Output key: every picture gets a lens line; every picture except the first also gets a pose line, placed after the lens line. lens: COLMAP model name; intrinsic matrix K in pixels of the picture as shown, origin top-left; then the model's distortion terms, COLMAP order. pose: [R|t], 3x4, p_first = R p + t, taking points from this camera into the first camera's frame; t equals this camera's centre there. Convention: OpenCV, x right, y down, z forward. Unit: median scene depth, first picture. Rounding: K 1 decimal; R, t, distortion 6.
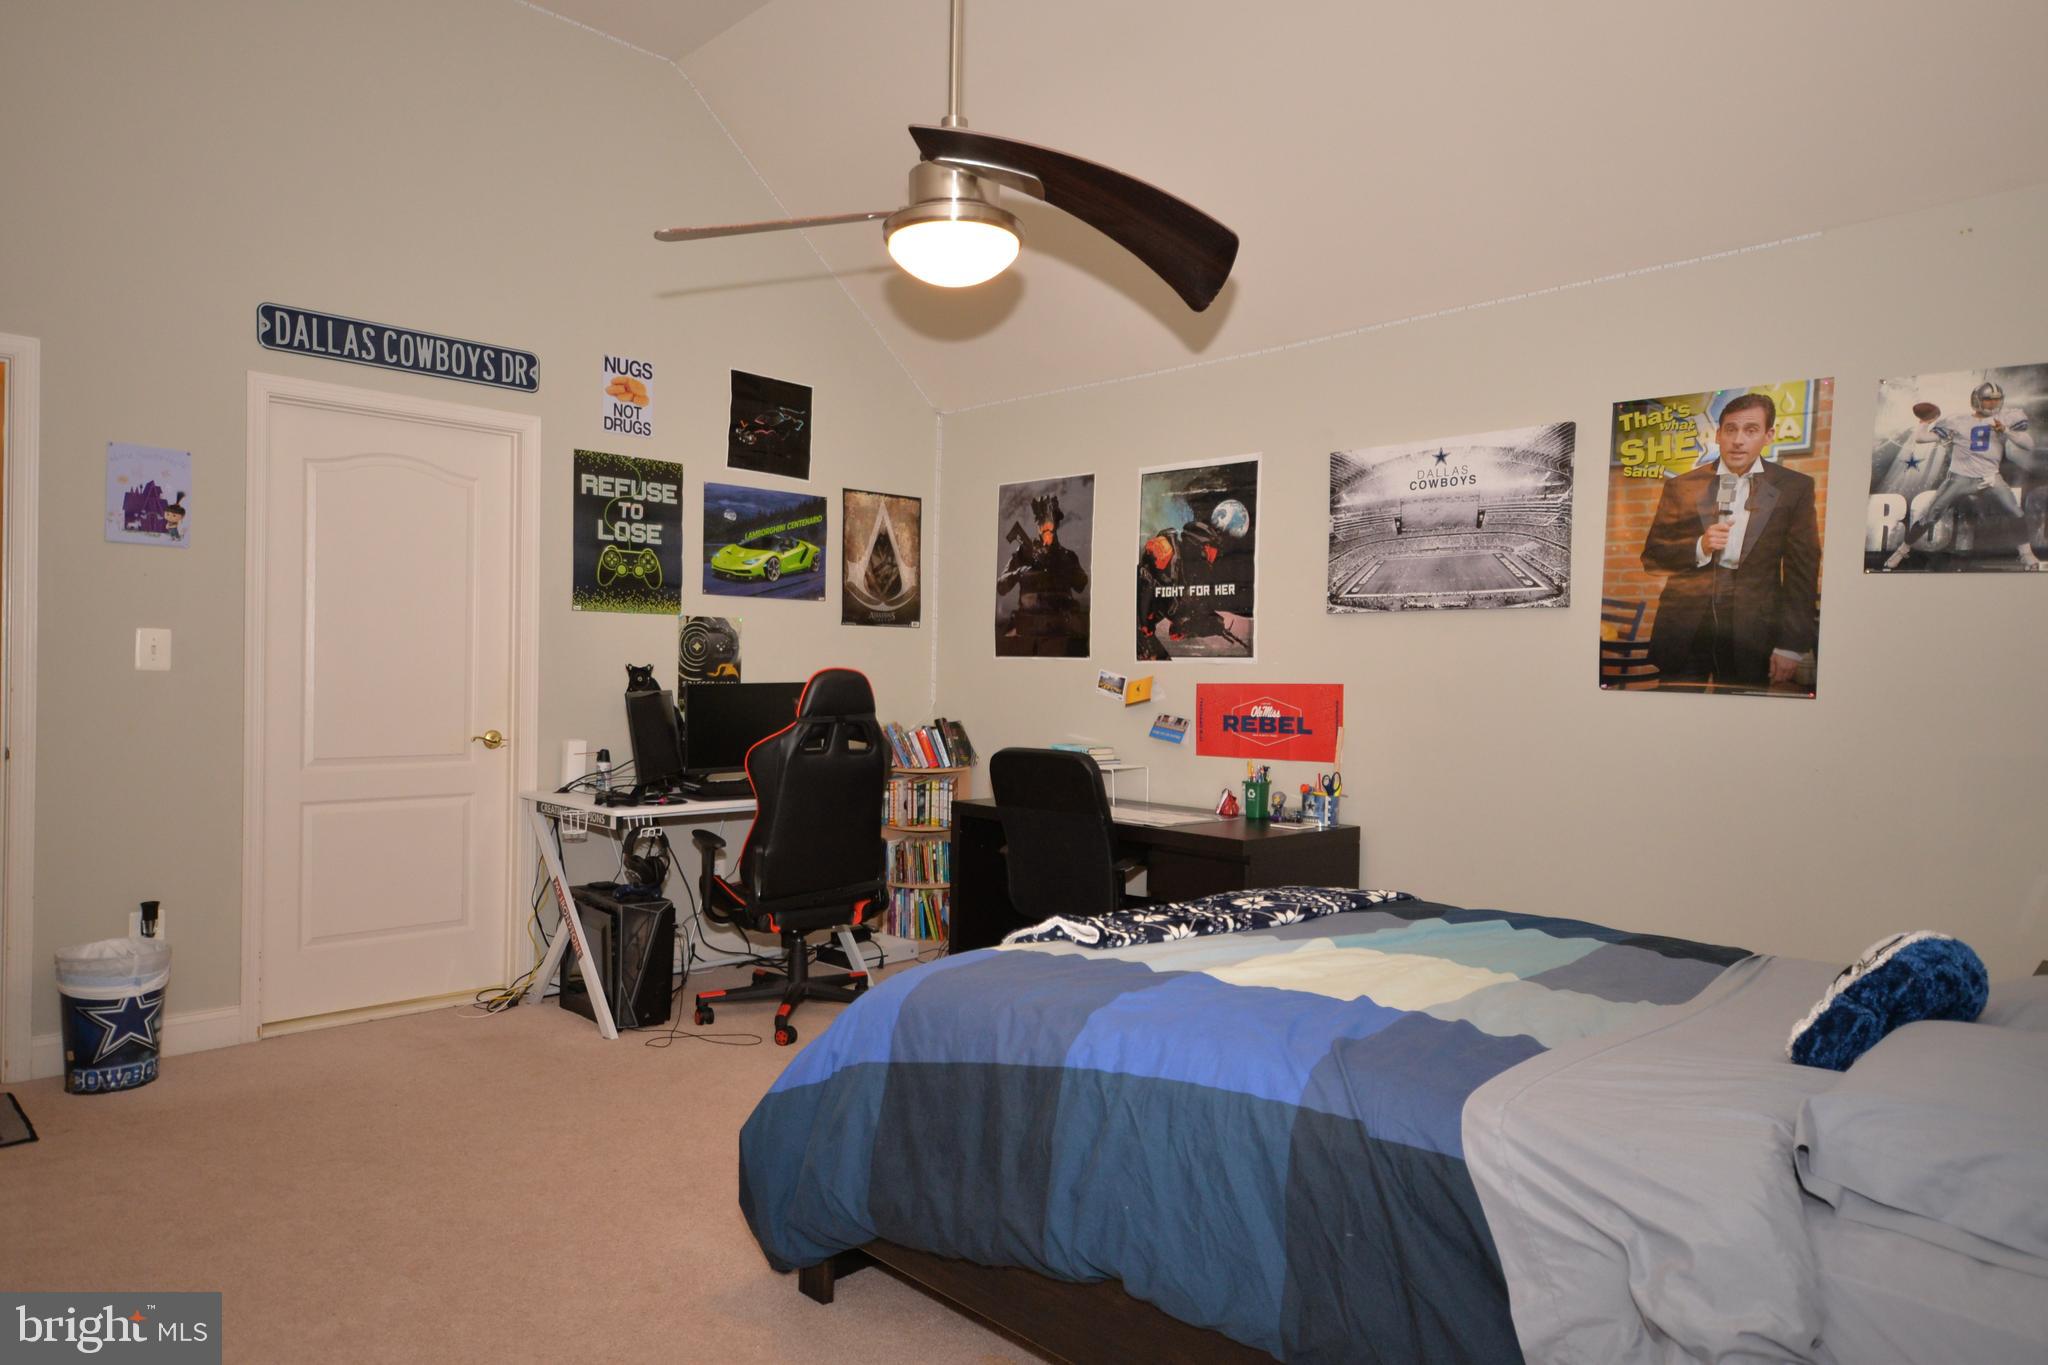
lens RADIAL K [[1303.5, 0, 1024.0], [0, 1303.5, 682.5], [0, 0, 1]] dist [0.020586, 0.001012]
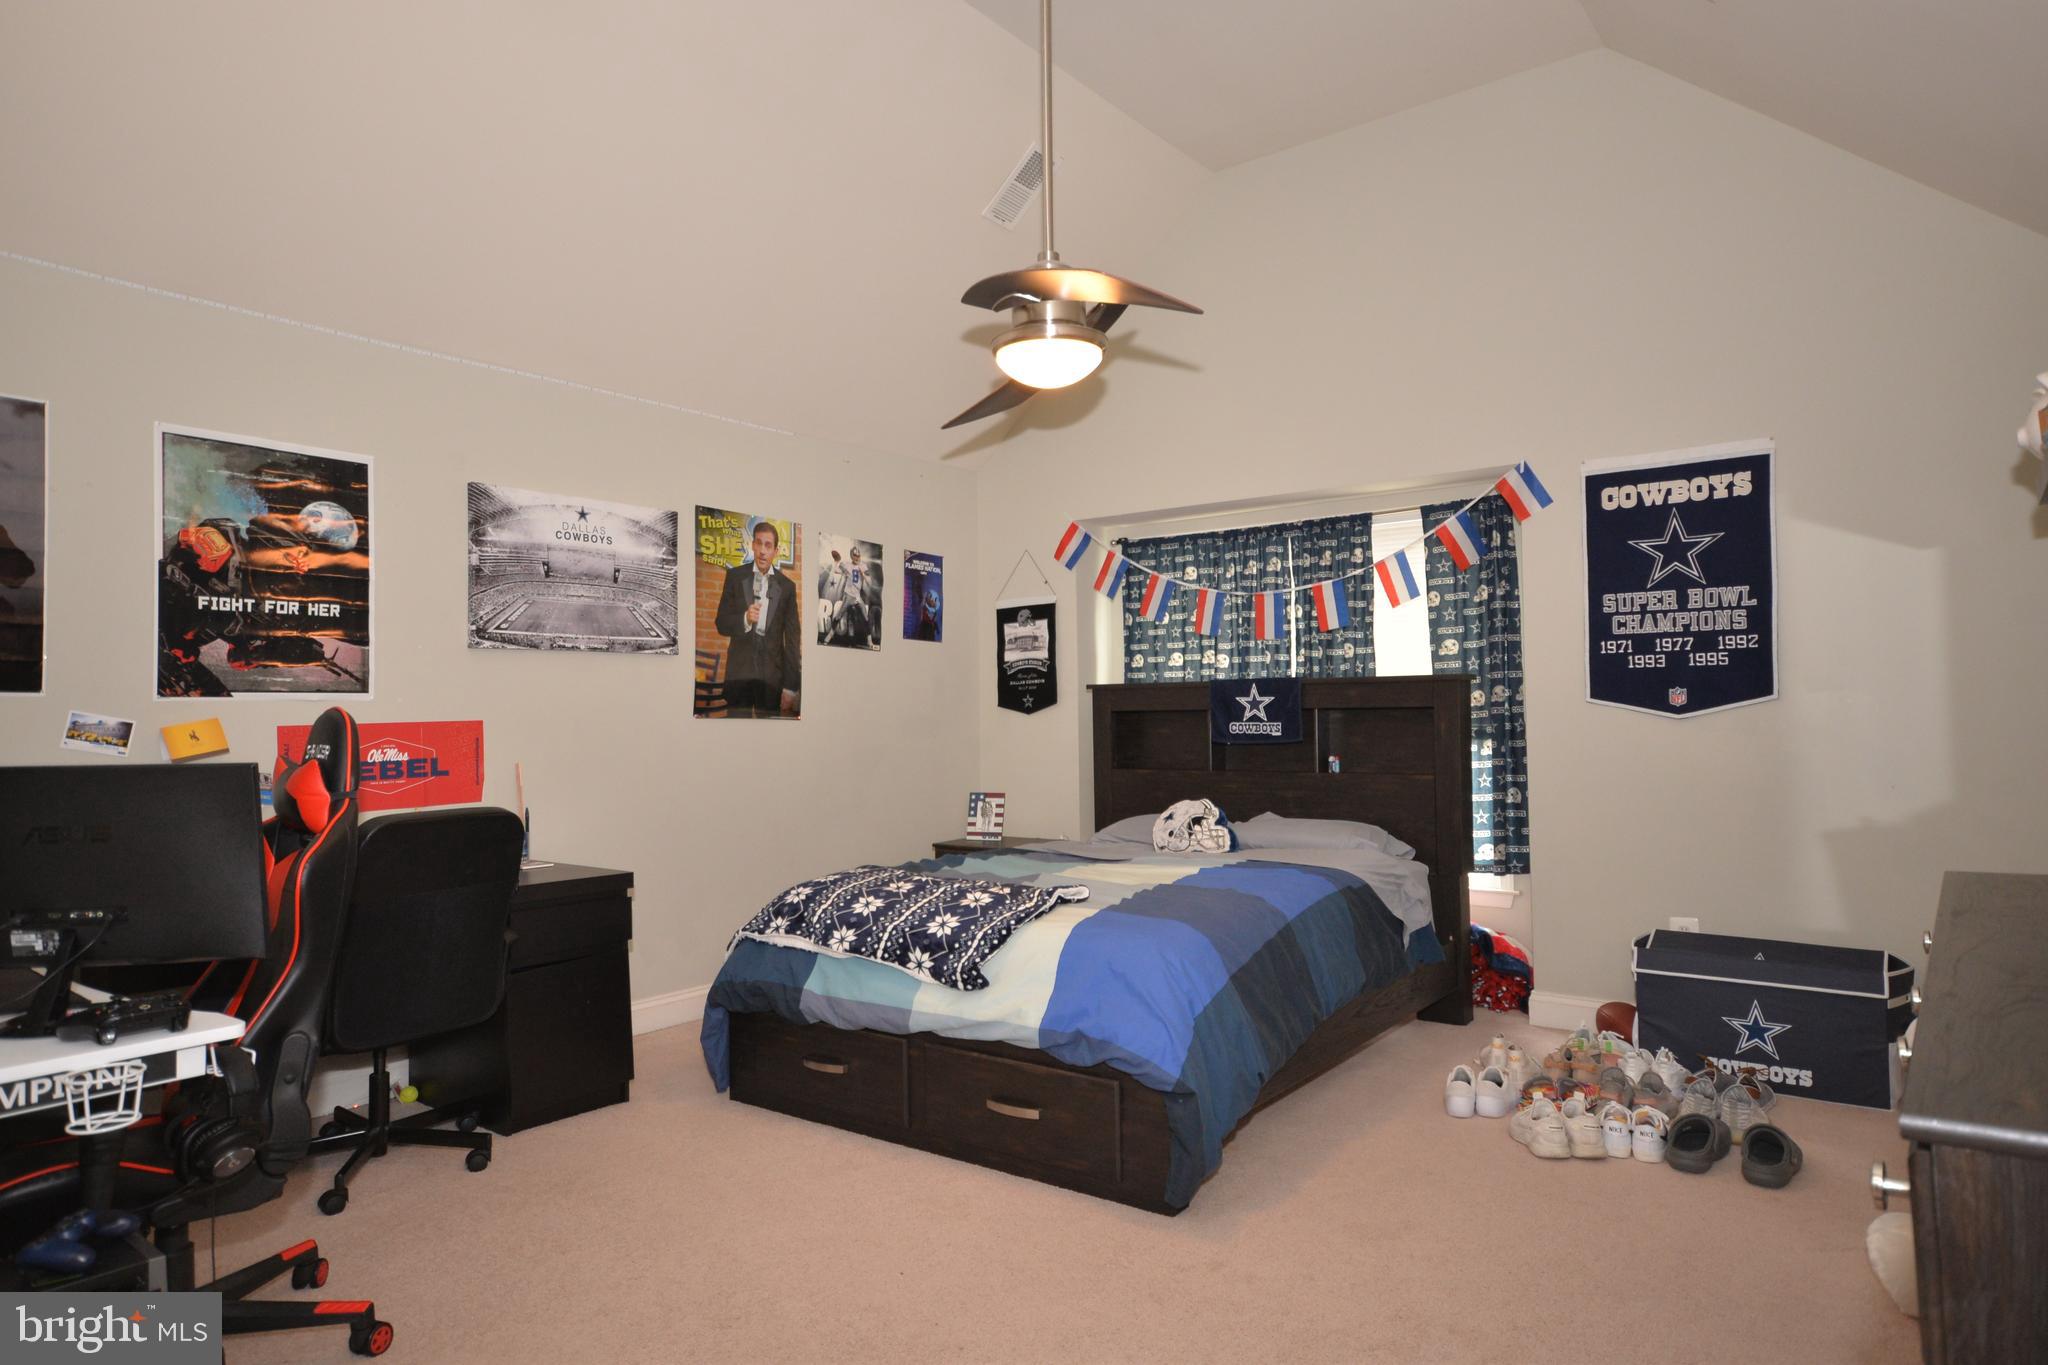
lens RADIAL K [[1228.4, 0, 1024.0], [0, 1228.4, 682.5], [0, 0, 1]] dist [-0.000675, 0.000301]
pose [[-0.148276, 0.010580, 0.988889, -0.786748], [0.017025, 0.999822, -0.008144, -0.013942], [-0.988800, 0.015628, -0.148429, 0.796285]]
